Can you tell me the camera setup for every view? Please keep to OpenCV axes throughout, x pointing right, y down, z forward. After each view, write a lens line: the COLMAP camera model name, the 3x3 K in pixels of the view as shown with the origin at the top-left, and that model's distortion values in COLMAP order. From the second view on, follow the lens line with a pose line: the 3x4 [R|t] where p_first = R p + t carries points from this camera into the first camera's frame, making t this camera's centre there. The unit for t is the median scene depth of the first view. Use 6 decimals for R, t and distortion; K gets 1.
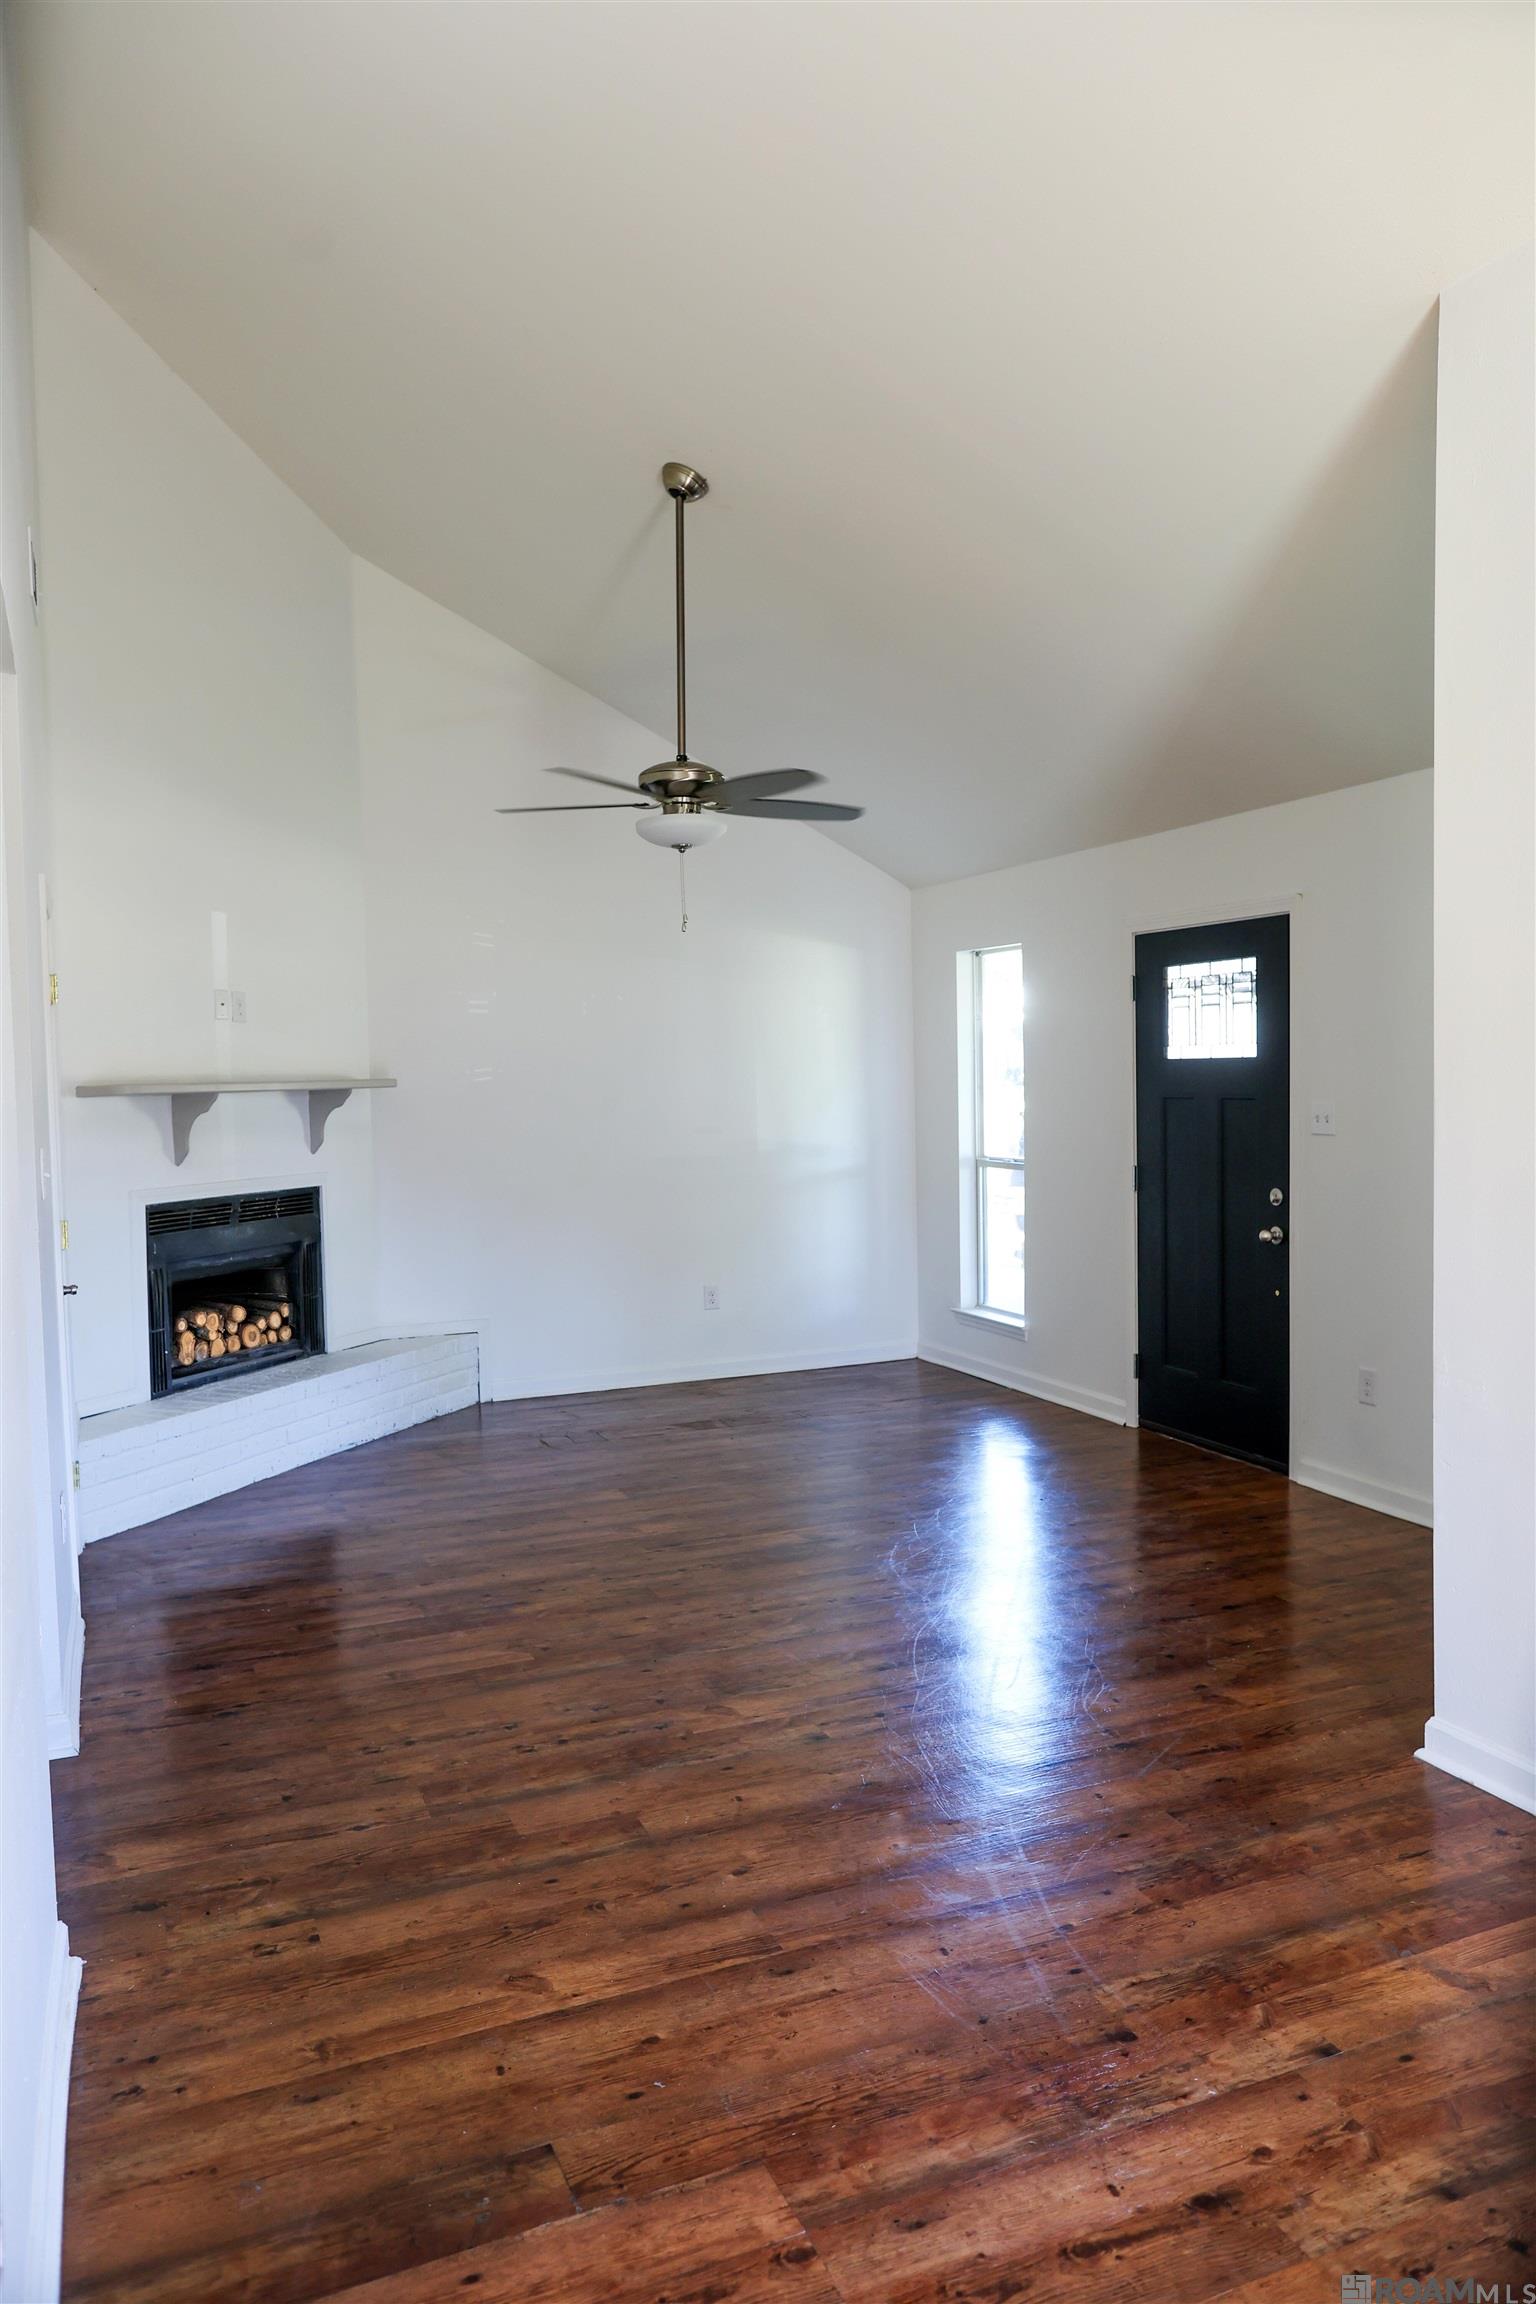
lens RADIAL K [[1564.4, 0, 742.8], [0, 1564.4, 1156.2], [0, 0, 1]] dist [-0.047133, 0.043720]
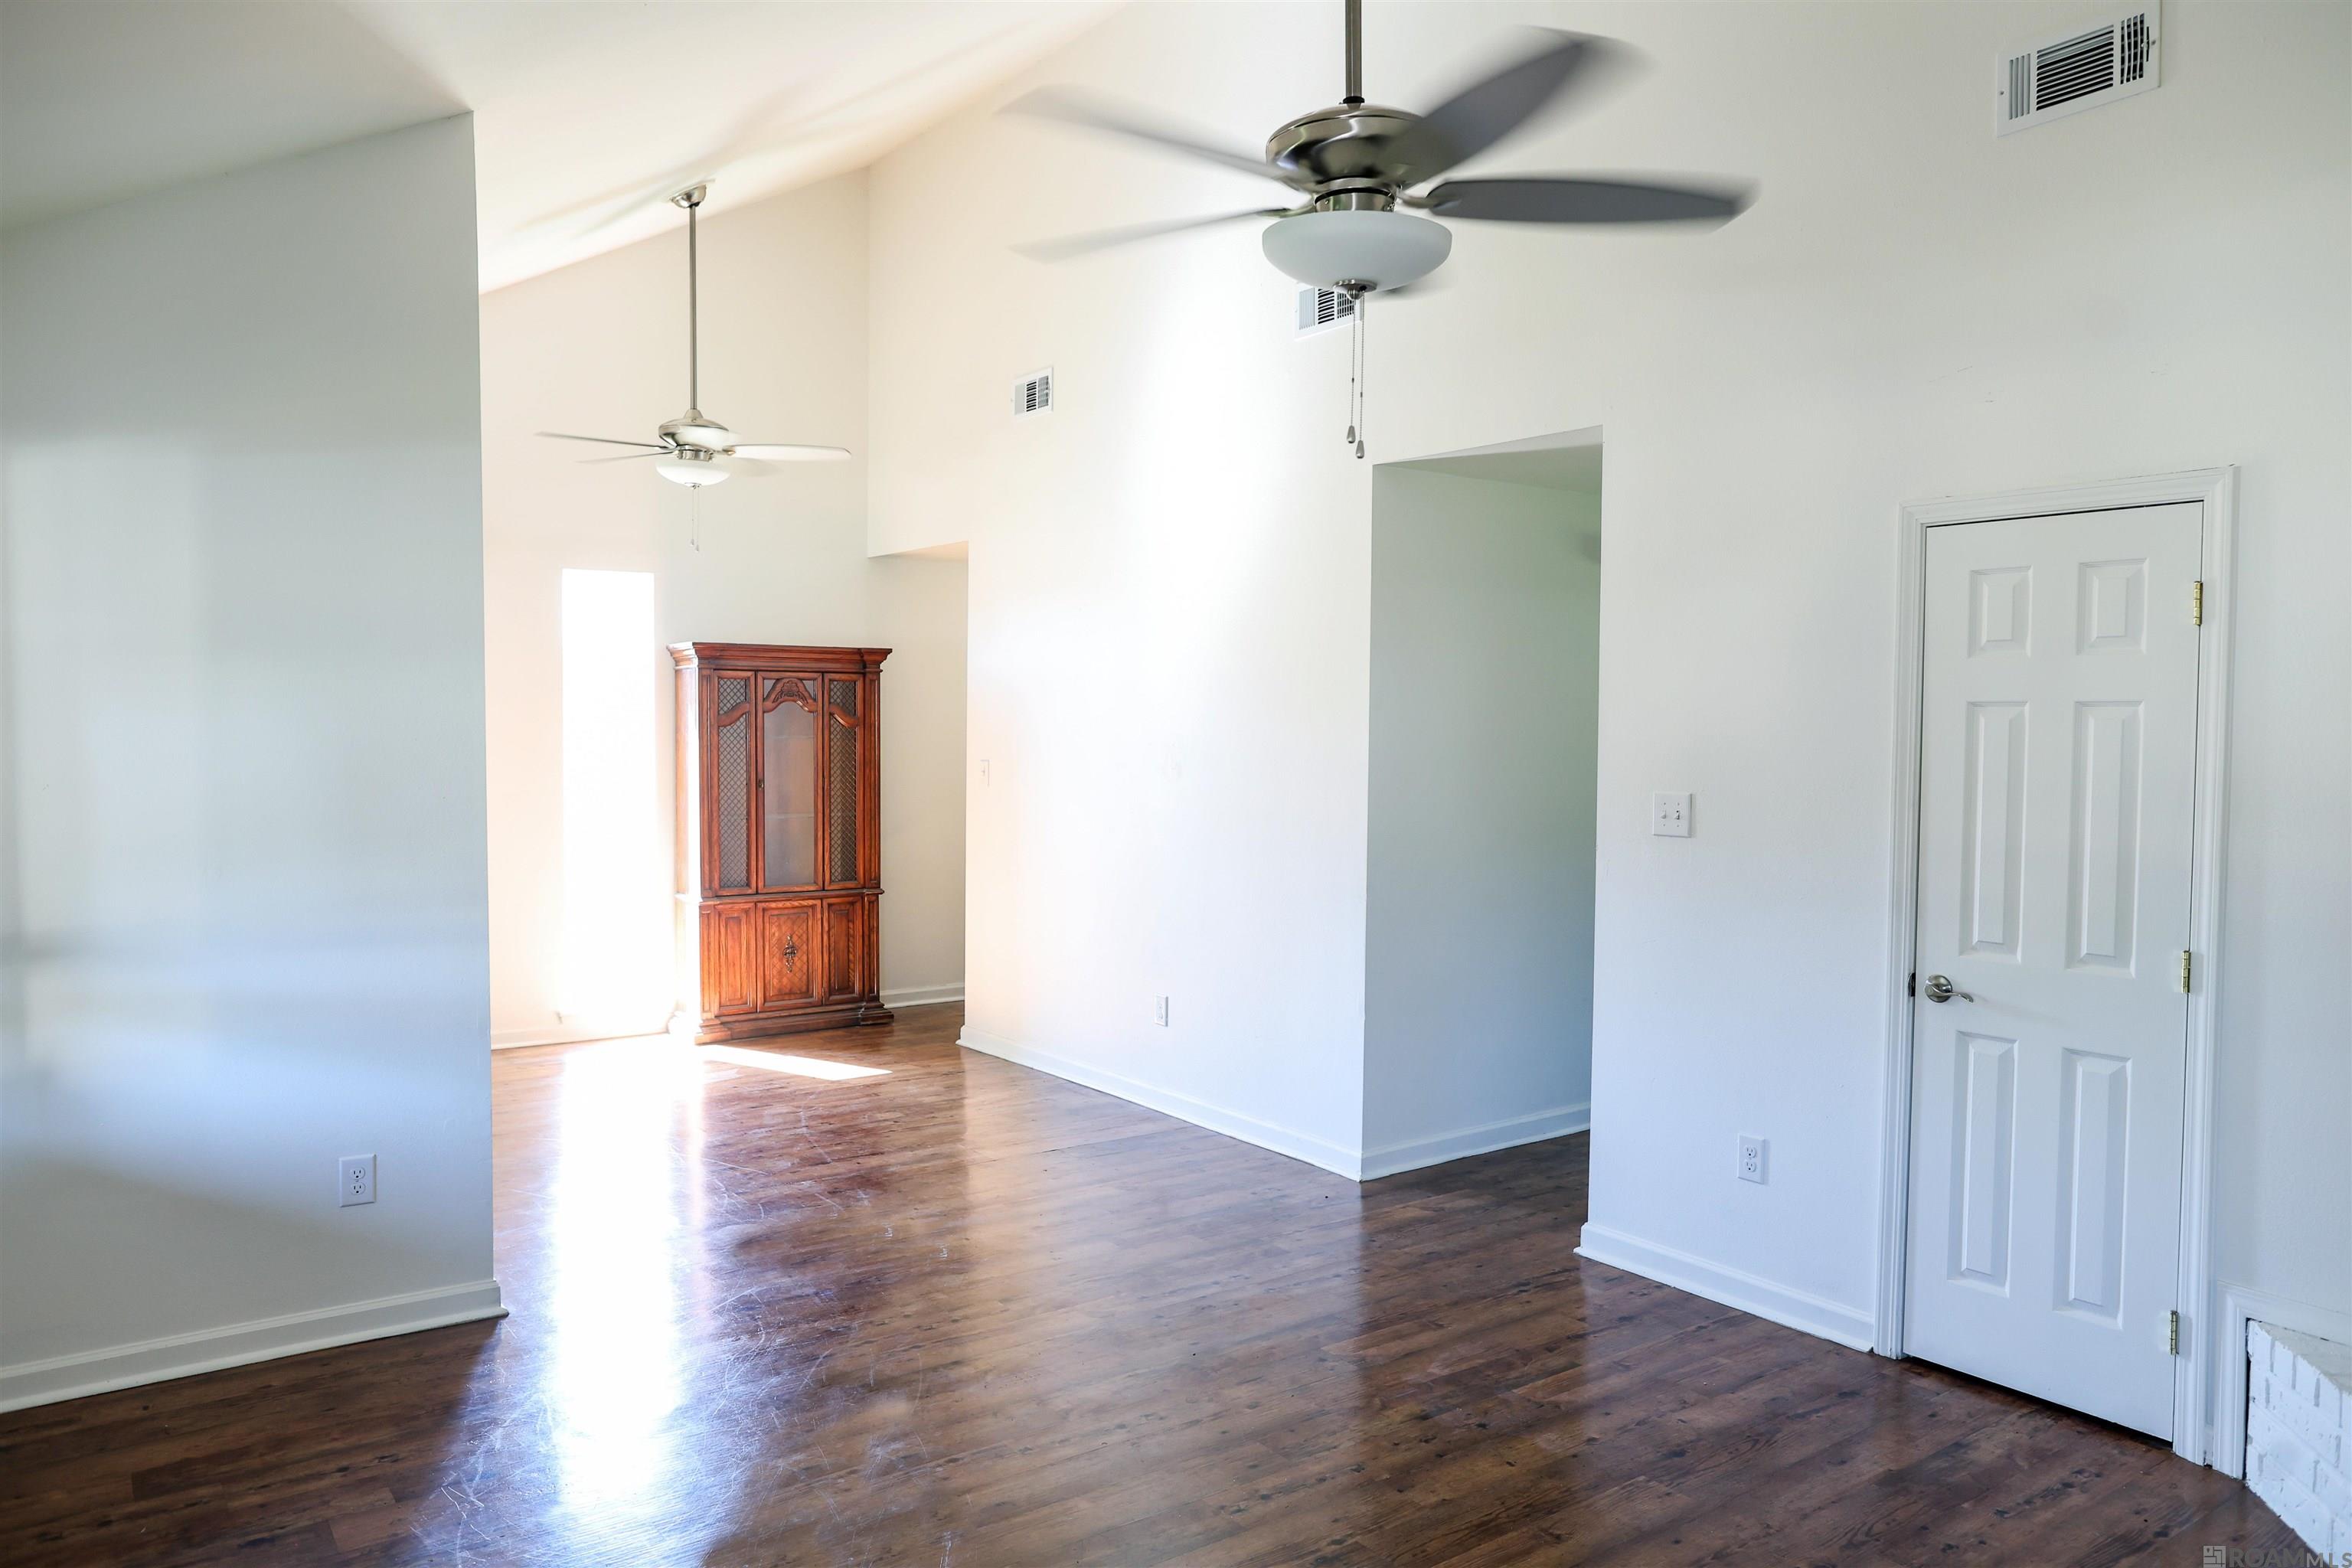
lens RADIAL K [[1597.0, 0, 1179.8], [0, 1597.0, 800.0], [0, 0, 1]] dist [-0.047133, 0.043720]
pose [[-0.970928, 0.025458, -0.238016, 0.147090], [0.000624, 0.994594, 0.103836, -0.095926], [0.239372, 0.100668, -0.965695, 1.589907]]
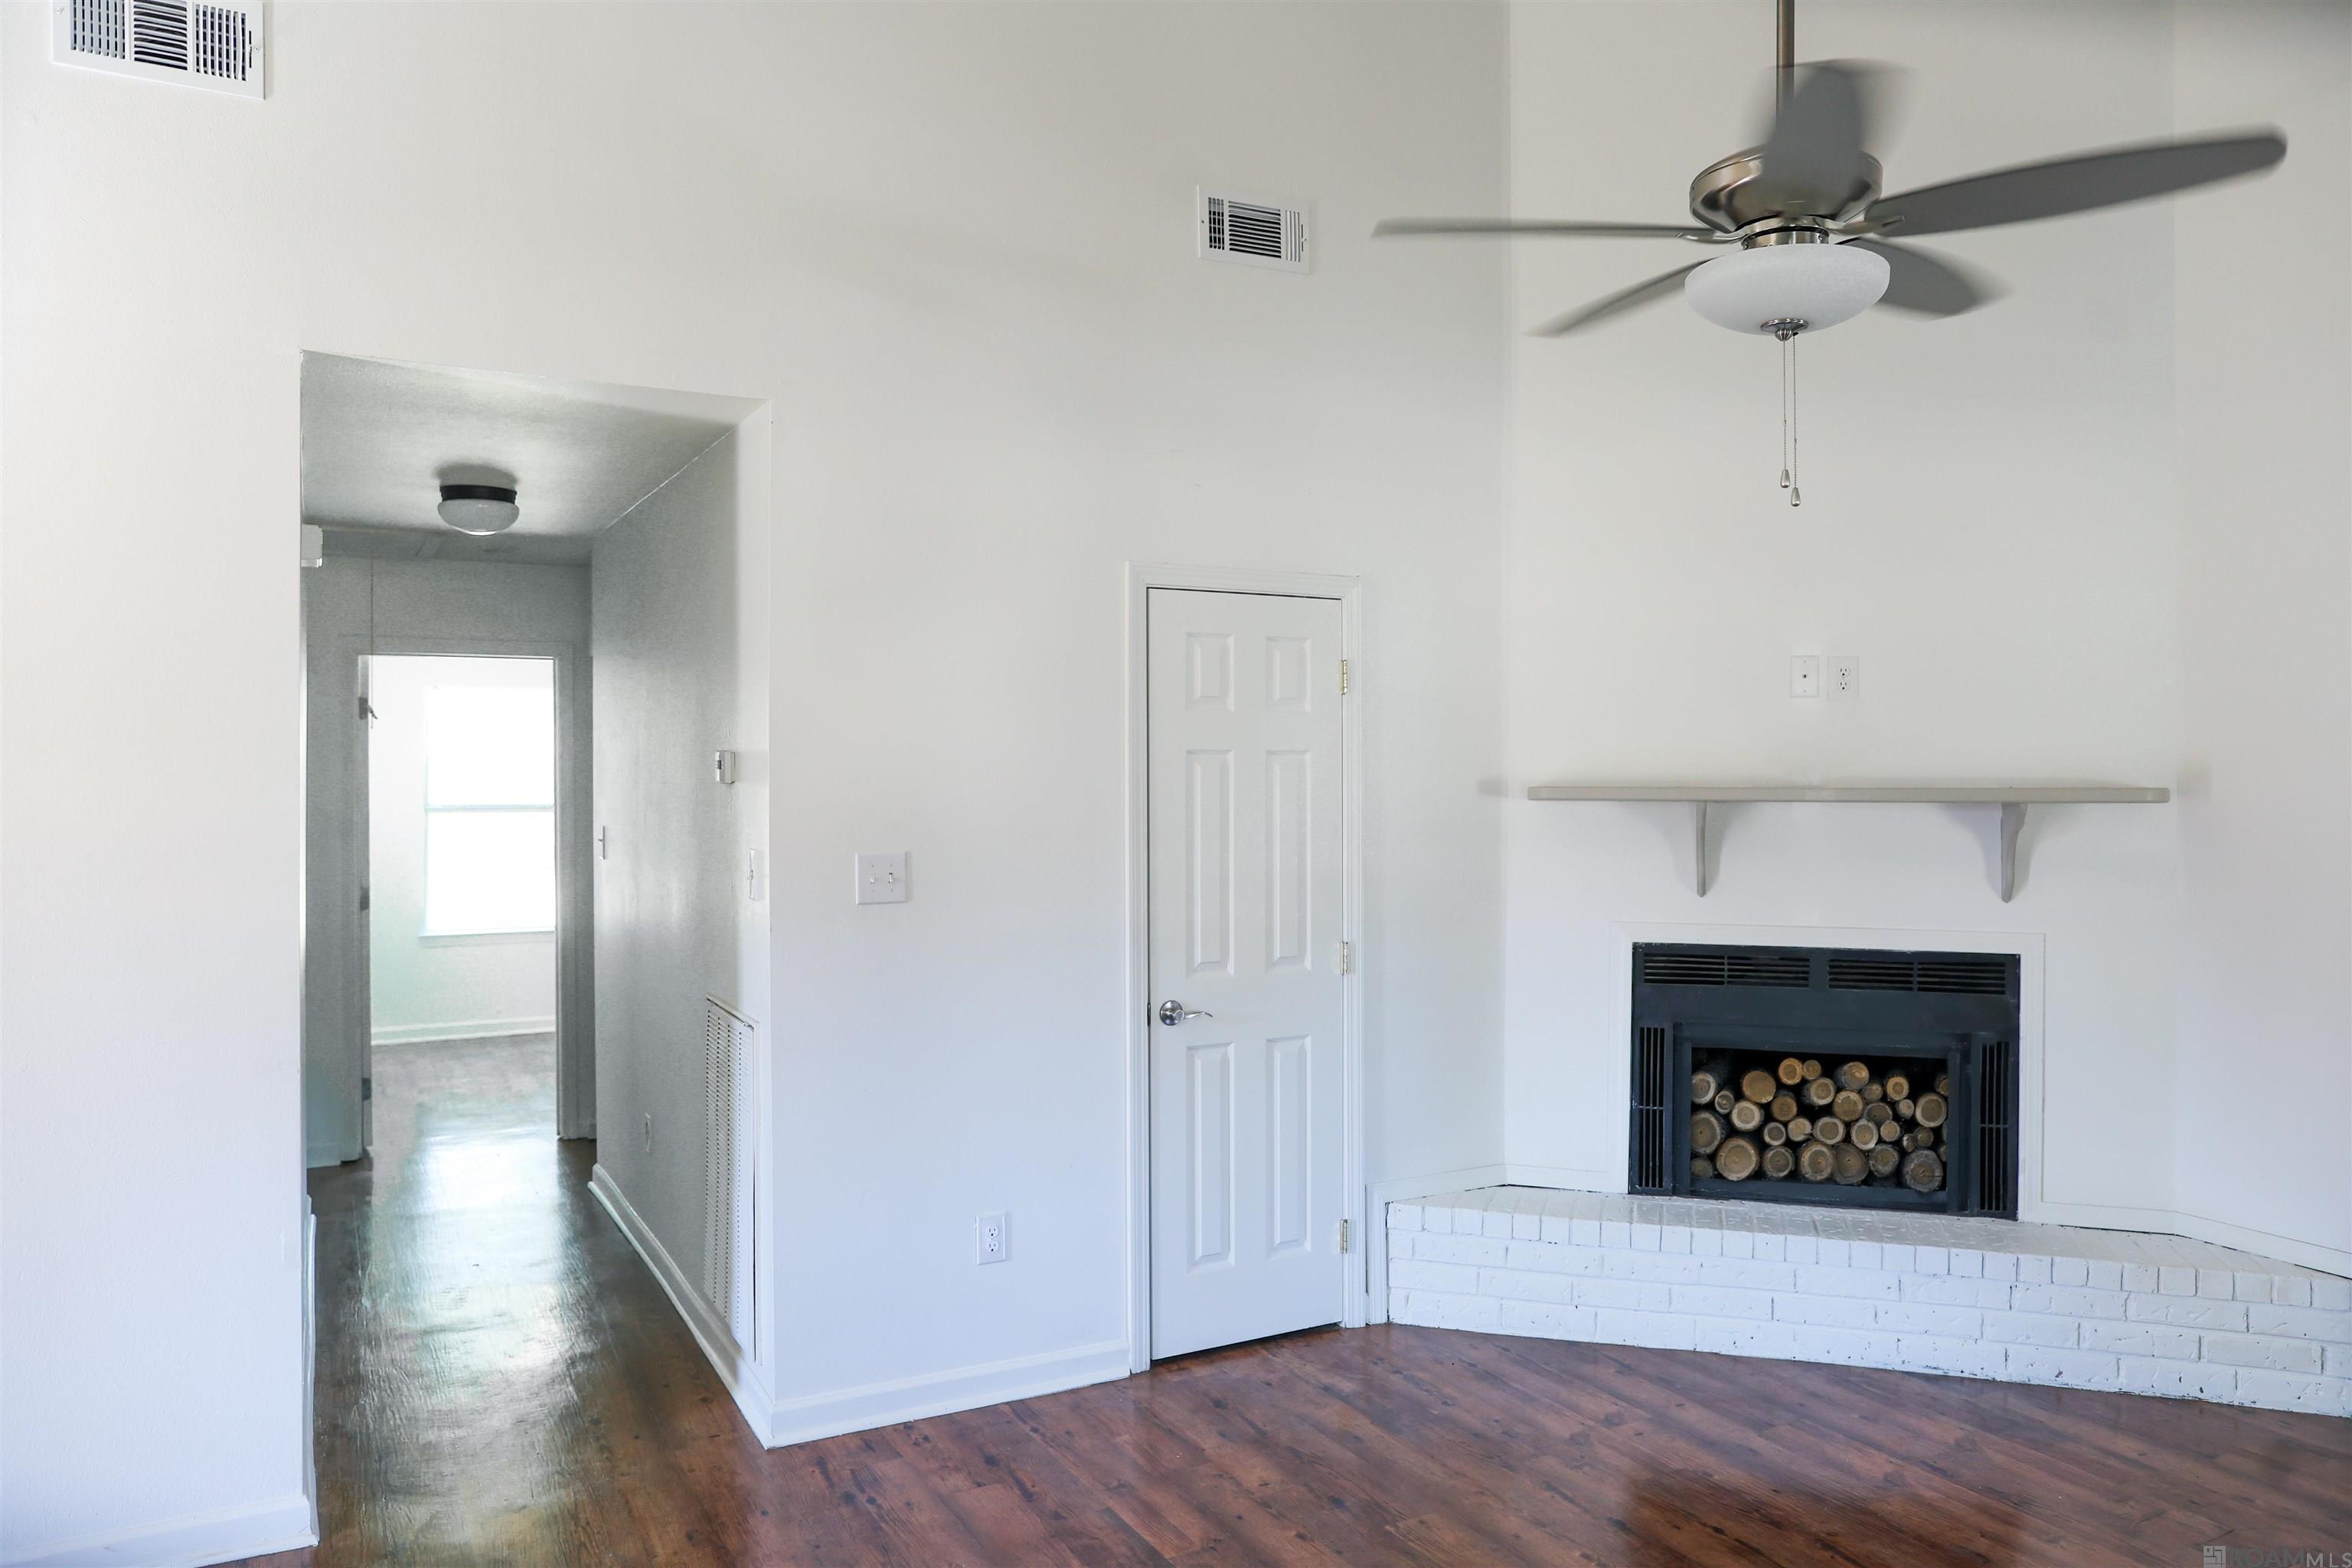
lens RADIAL K [[1597.0, 0, 1179.8], [0, 1597.0, 800.0], [0, 0, 1]] dist [-0.047133, 0.043720]
pose [[0.111842, 0.039807, -0.992928, 0.452060], [-0.053501, 0.997989, 0.033984, -0.065390], [0.992285, 0.049322, 0.113746, 0.827461]]
